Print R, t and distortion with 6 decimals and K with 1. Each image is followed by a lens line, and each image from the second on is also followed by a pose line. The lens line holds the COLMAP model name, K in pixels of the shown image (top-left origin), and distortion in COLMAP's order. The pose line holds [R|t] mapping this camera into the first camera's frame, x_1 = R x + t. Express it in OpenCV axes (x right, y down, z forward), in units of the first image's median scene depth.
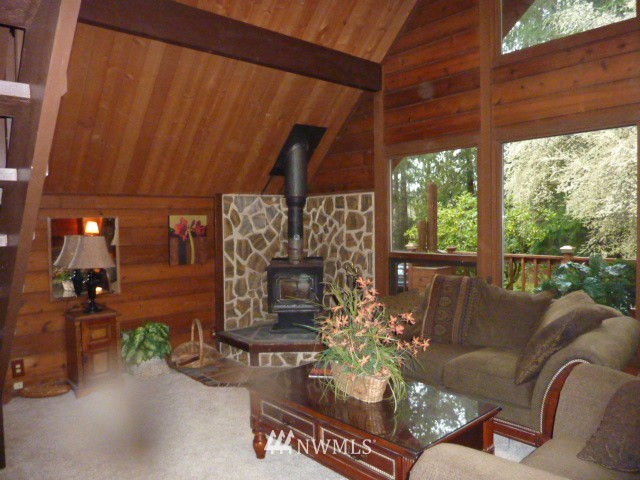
lens RADIAL K [[475.2, 0, 322.5], [0, 475.2, 240.3], [0, 0, 1]] dist [-0.024605, -0.006675]
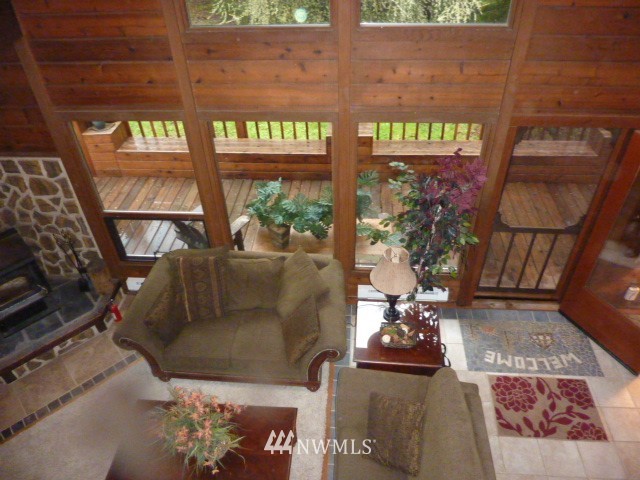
lens RADIAL K [[475.2, 0, 322.9], [0, 475.2, 242.7], [0, 0, 1]] dist [-0.024605, -0.006675]
pose [[0.719816, -0.449382, 0.529074, -0.063705], [0.042313, 0.789162, 0.612726, -0.472567], [-0.692874, -0.418664, 0.587066, 0.128623]]
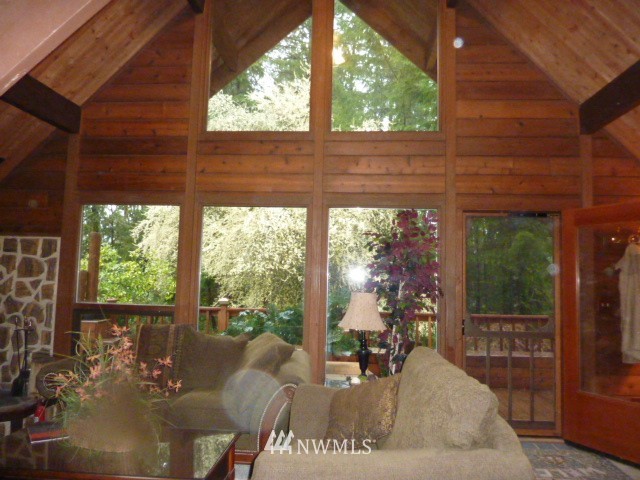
lens RADIAL K [[475.2, 0, 321.8], [0, 475.2, 241.0], [0, 0, 1]] dist [-0.024605, -0.006675]
pose [[0.715135, 0.088360, 0.693379, -0.163151], [-0.008989, 0.993058, -0.117279, 0.008491], [-0.698928, 0.077638, 0.710965, -0.008907]]
